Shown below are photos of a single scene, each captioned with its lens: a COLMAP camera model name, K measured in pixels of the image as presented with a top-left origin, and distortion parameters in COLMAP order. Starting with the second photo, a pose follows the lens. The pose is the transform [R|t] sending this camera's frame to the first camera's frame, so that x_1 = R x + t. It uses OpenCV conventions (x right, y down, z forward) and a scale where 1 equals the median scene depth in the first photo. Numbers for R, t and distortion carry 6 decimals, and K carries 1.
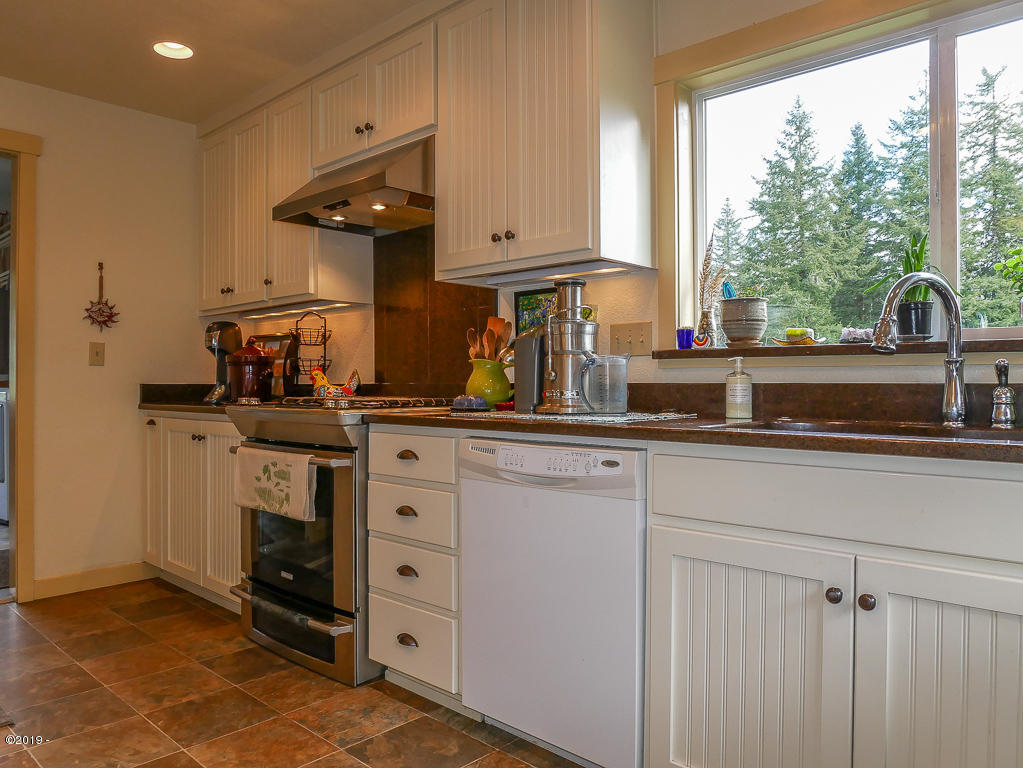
lens RADIAL K [[733.9, 0, 508.2], [0, 733.9, 388.7], [0, 0, 1]] dist [-0.034347, 0.002058]
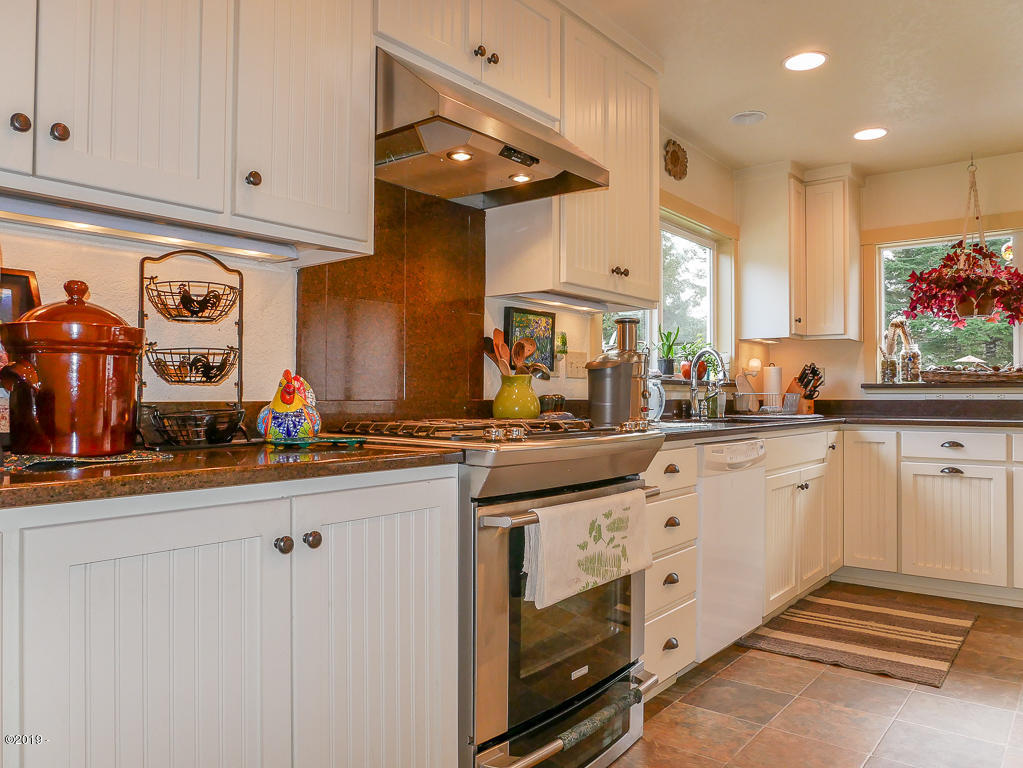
lens RADIAL K [[733.9, 0, 508.2], [0, 733.9, 388.7], [0, 0, 1]] dist [-0.034347, 0.002058]
pose [[-0.061831, 0.007459, 0.998059, -1.057996], [0.000249, 0.999972, -0.007458, -0.016439], [-0.998087, -0.000213, -0.061831, 1.163891]]
